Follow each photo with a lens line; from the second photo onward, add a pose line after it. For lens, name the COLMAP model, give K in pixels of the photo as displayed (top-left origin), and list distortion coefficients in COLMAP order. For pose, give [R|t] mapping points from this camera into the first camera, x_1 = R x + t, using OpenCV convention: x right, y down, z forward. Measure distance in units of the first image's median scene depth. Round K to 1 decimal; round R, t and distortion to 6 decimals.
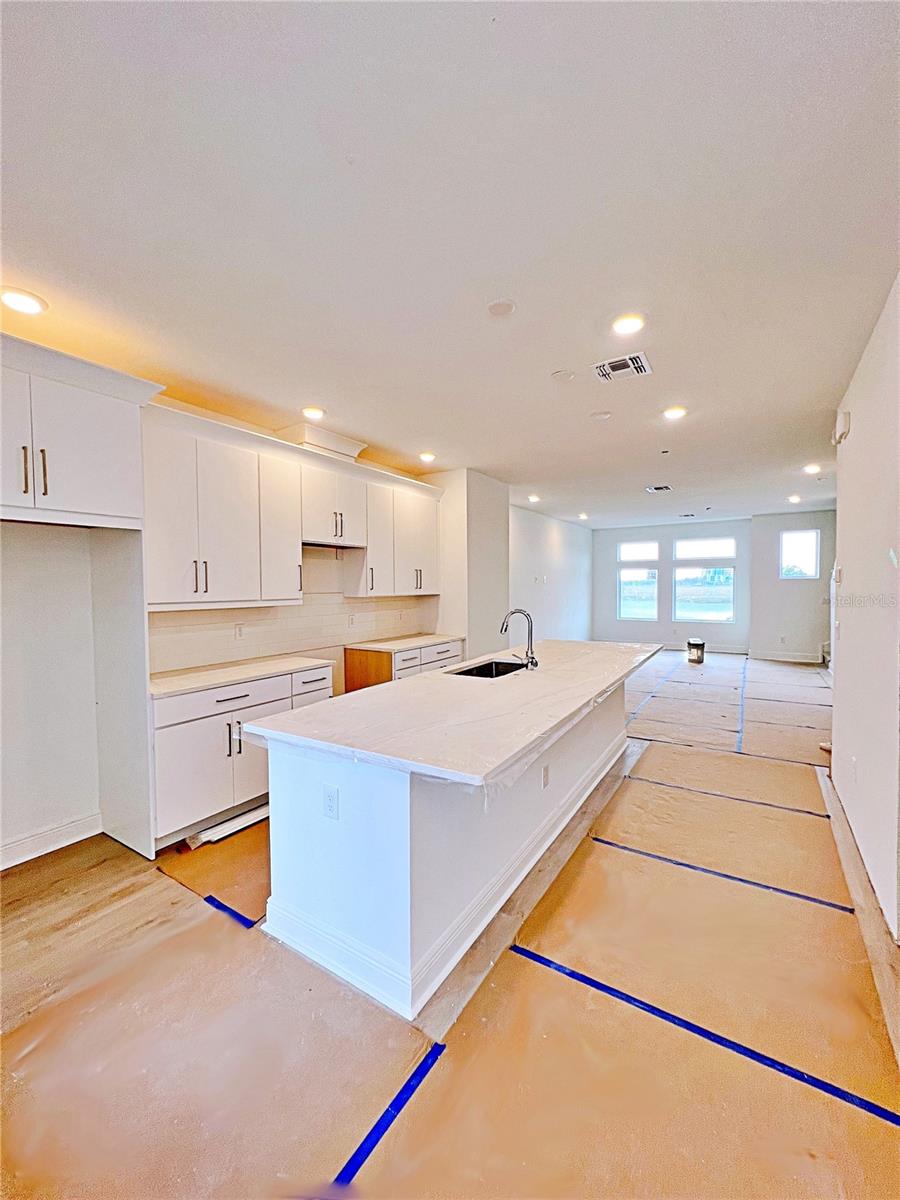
lens RADIAL K [[481.1, 0, 450.0], [0, 481.1, 600.0], [0, 0, 1]] dist [-0.000106, 0.000019]
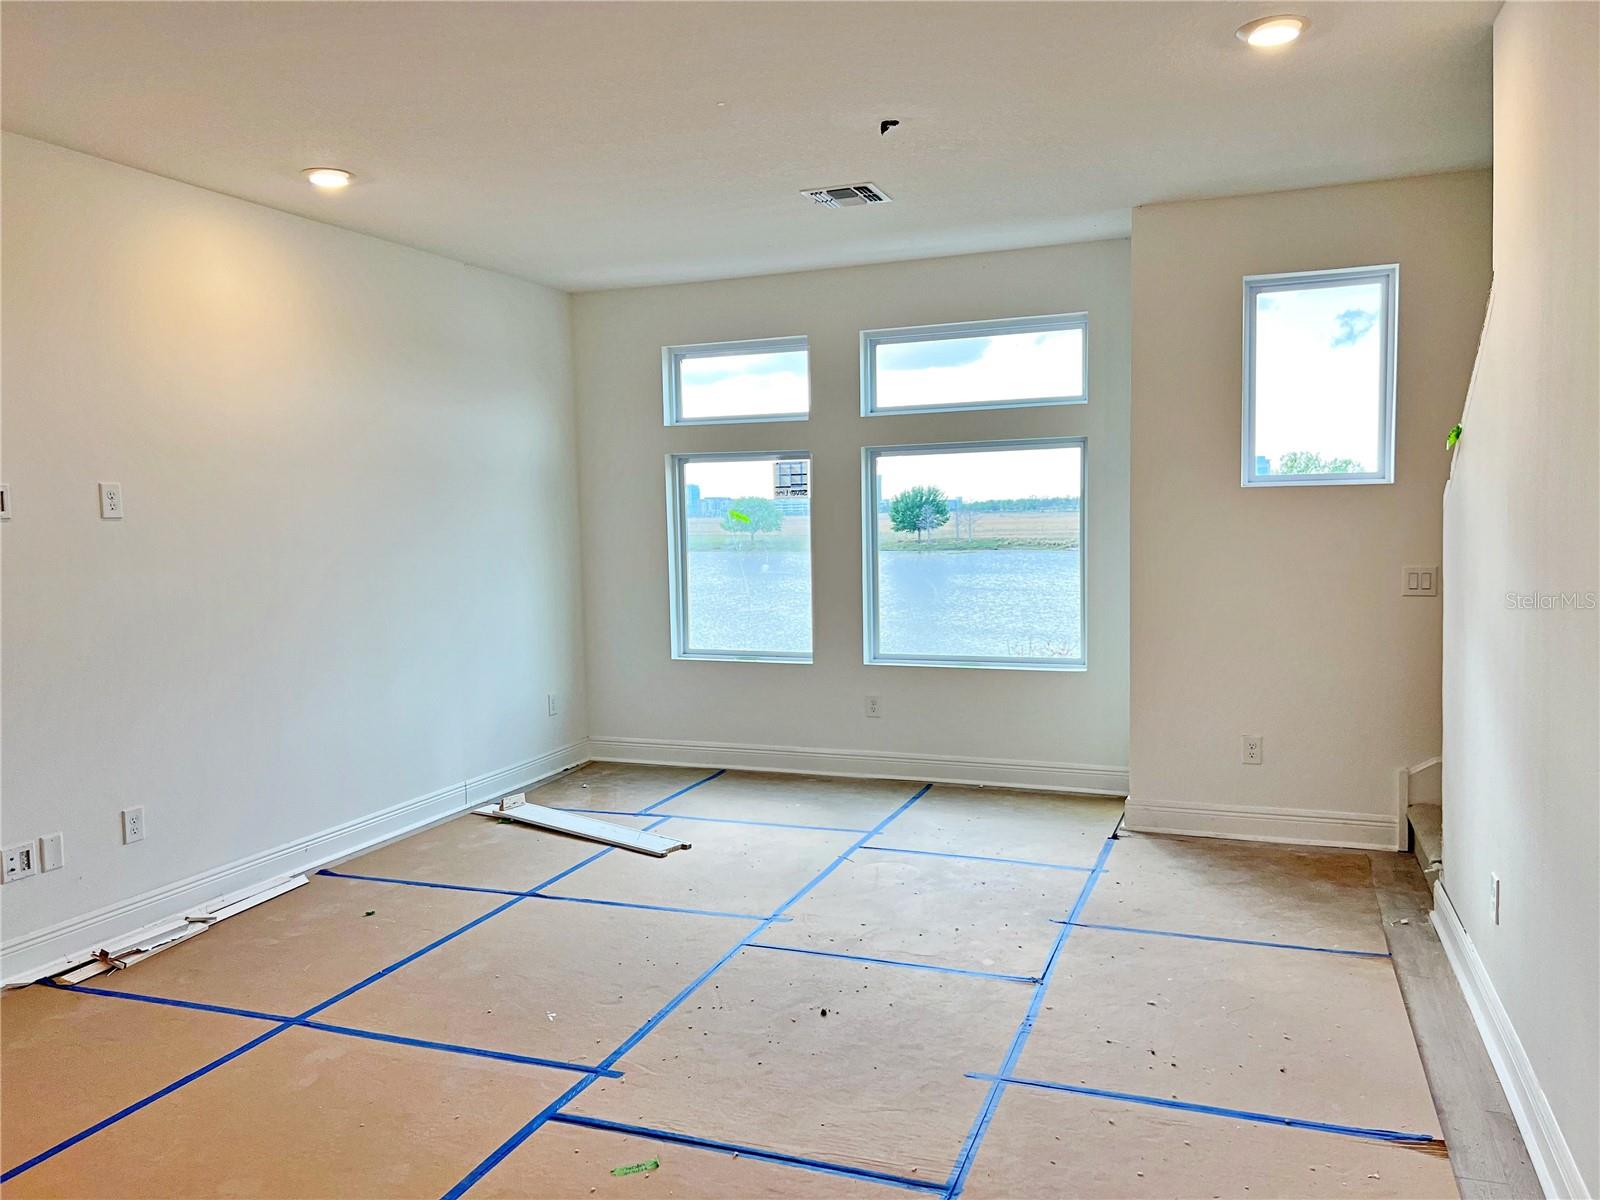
lens RADIAL K [[1204.2, 0, 800.0], [0, 1204.2, 600.0], [0, 0, 1]] dist [0.079211, -0.000760]
pose [[0.980168, -0.030892, 0.195744, 0.305591], [0.024005, 0.999010, 0.037459, -0.013410], [-0.196707, -0.032017, 0.979939, 0.391159]]
